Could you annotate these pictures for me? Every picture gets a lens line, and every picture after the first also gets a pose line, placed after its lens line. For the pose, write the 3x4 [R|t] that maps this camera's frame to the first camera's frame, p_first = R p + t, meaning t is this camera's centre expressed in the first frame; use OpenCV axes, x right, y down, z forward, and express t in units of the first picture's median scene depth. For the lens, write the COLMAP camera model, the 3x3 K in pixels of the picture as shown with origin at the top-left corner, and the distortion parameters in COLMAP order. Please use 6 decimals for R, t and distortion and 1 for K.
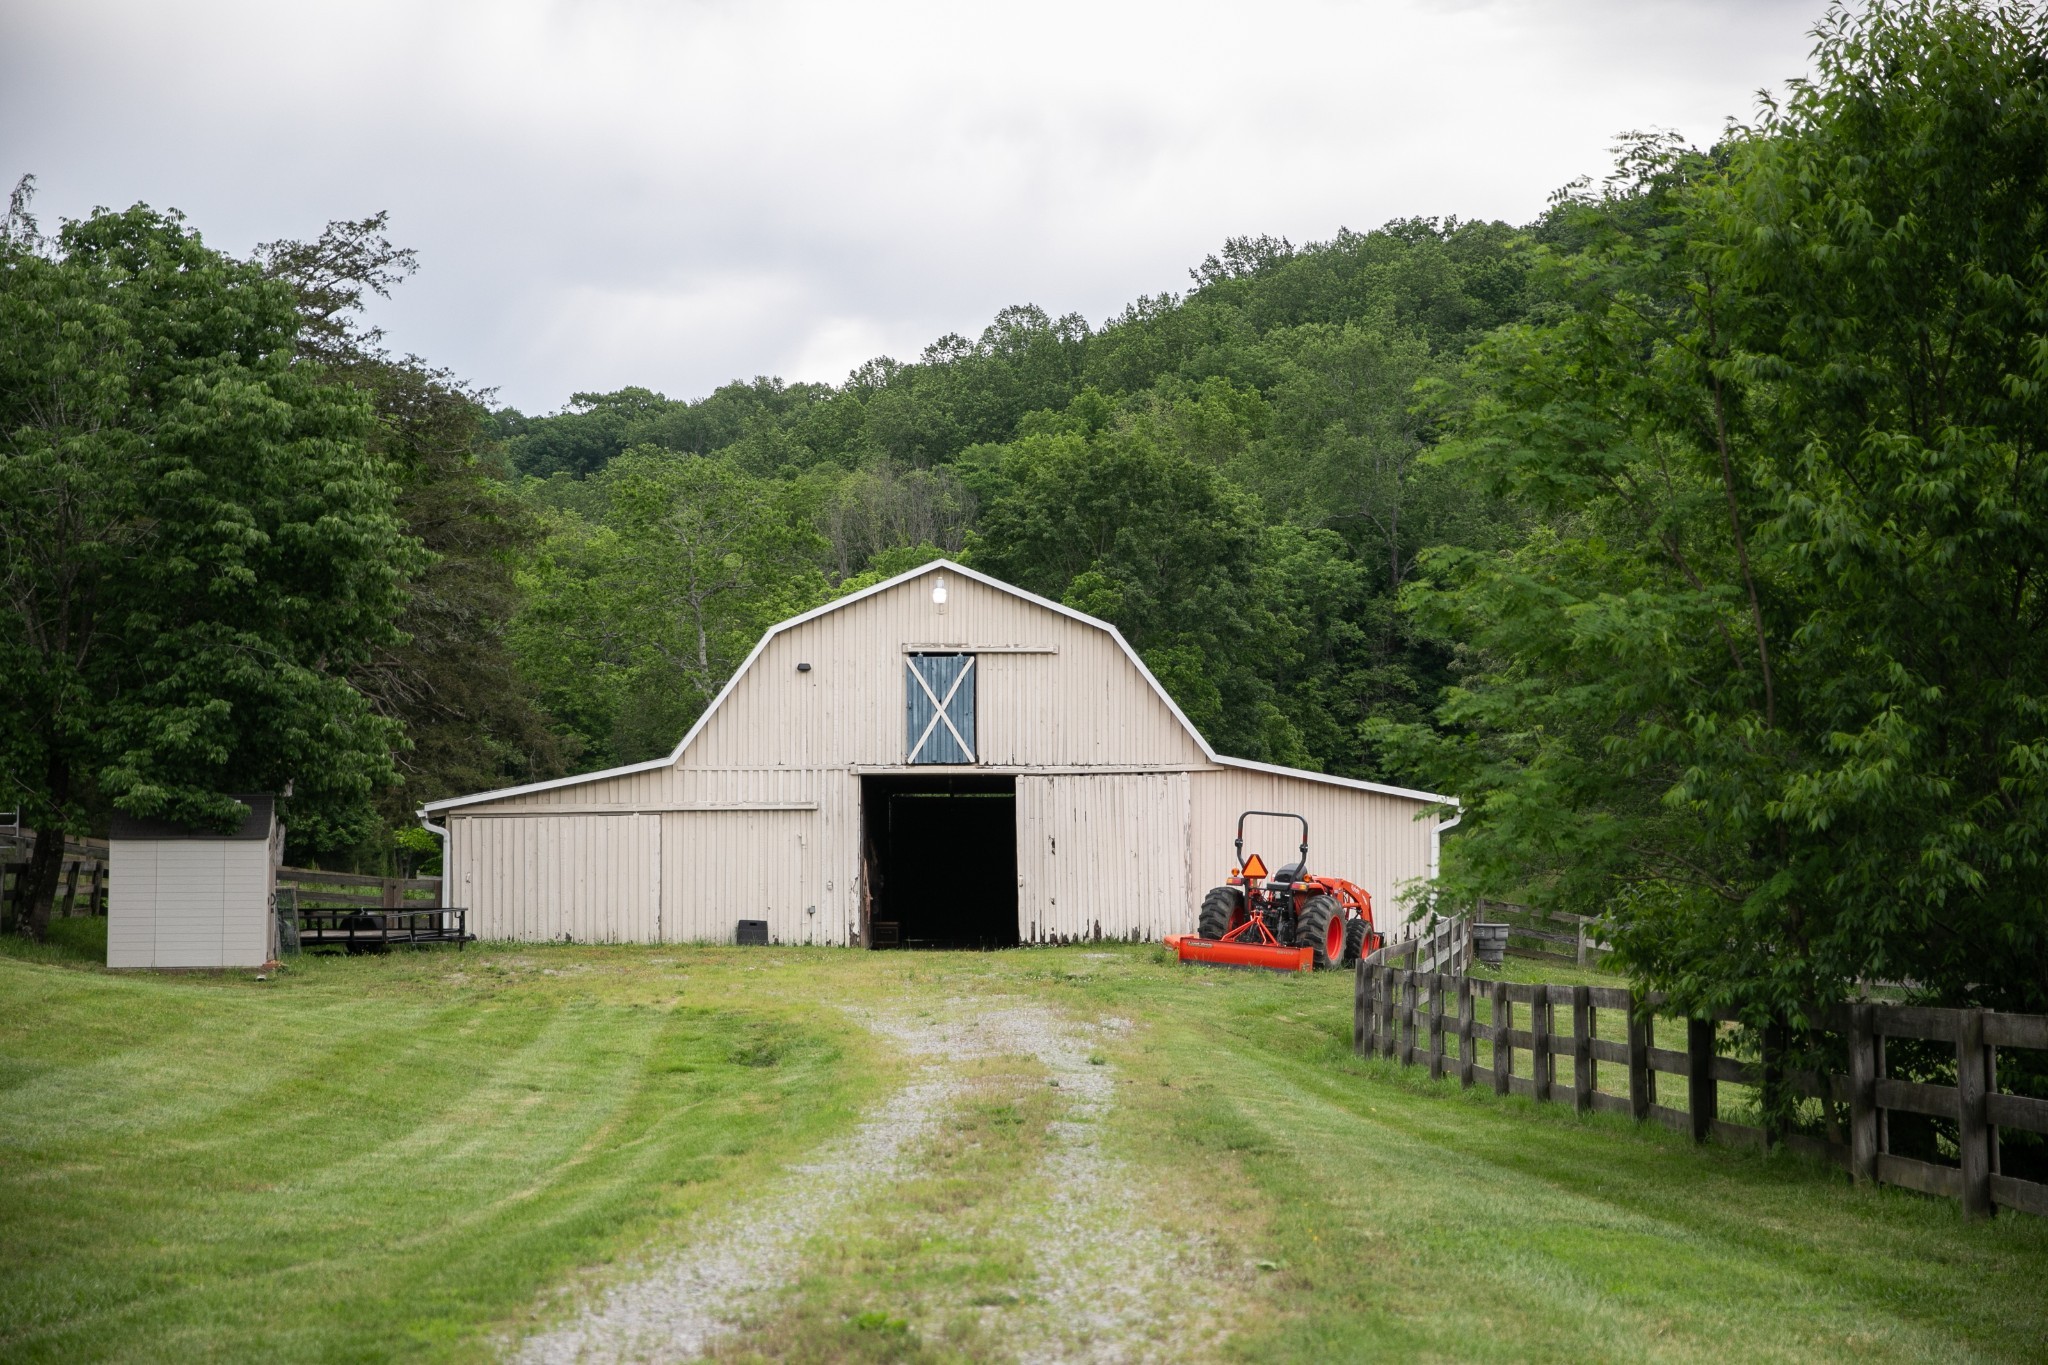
lens RADIAL K [[3204.7, 0, 1024.0], [0, 3204.7, 682.5], [0, 0, 1]] dist [0.239830, 0.000503]
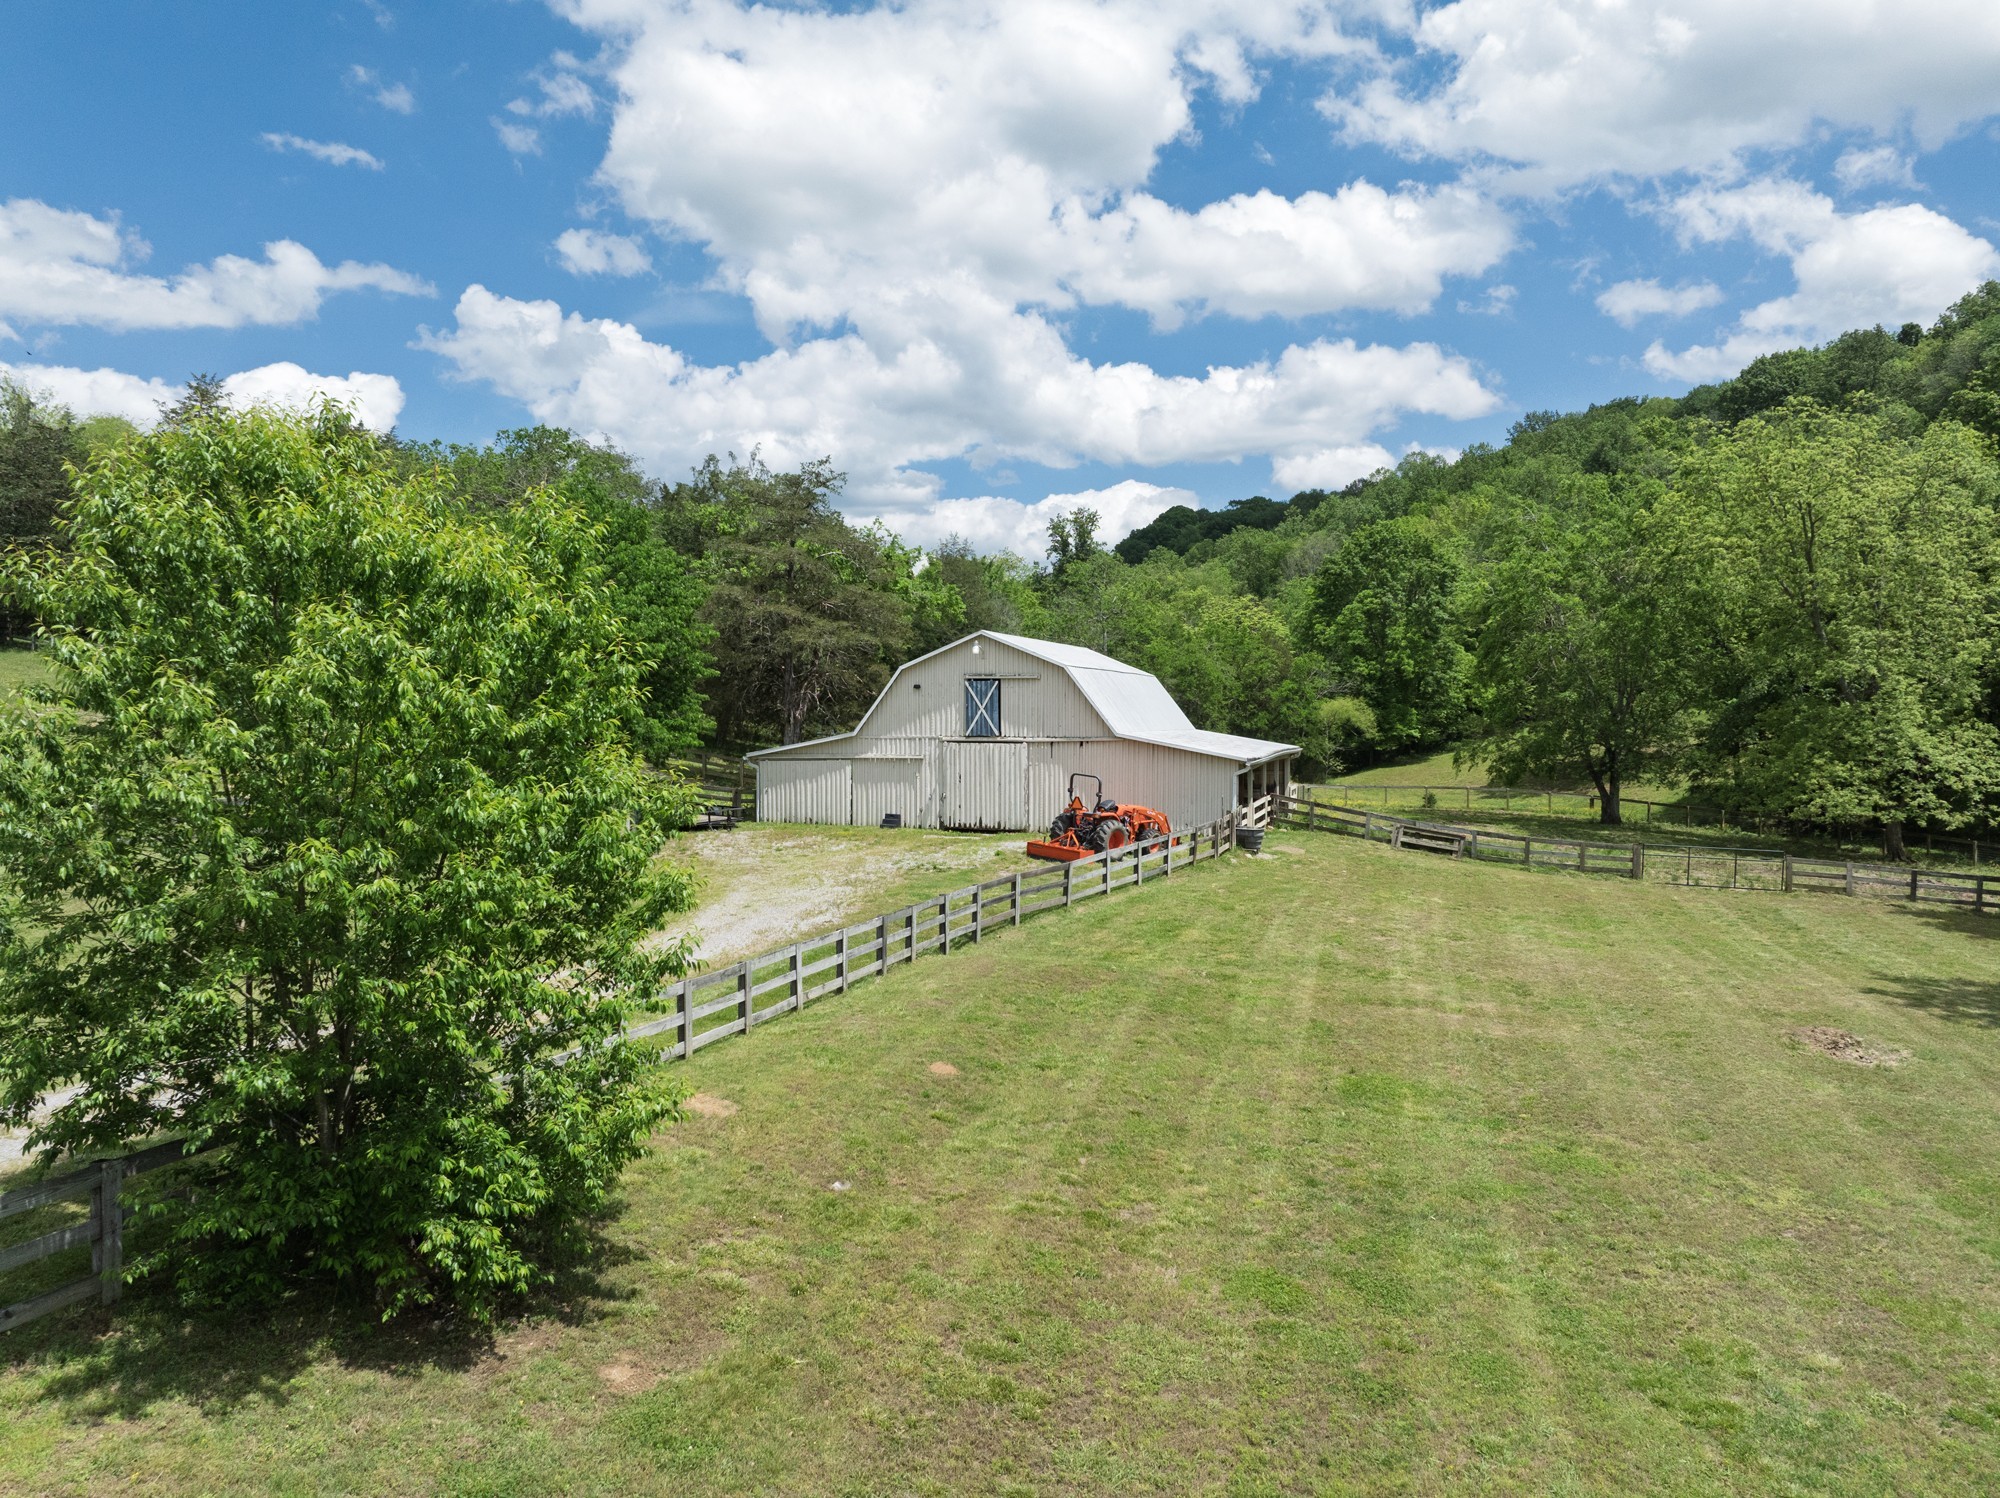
lens RADIAL K [[1449.2, 0, 1000.0], [0, 1449.2, 749.0], [0, 0, 1]] dist [-0.082319, 0.071655]
pose [[0.946183, 0.013654, -0.323343, 0.096988], [0.014209, 0.996393, 0.083655, -0.014575], [0.323319, -0.083748, 0.942577, 0.062490]]
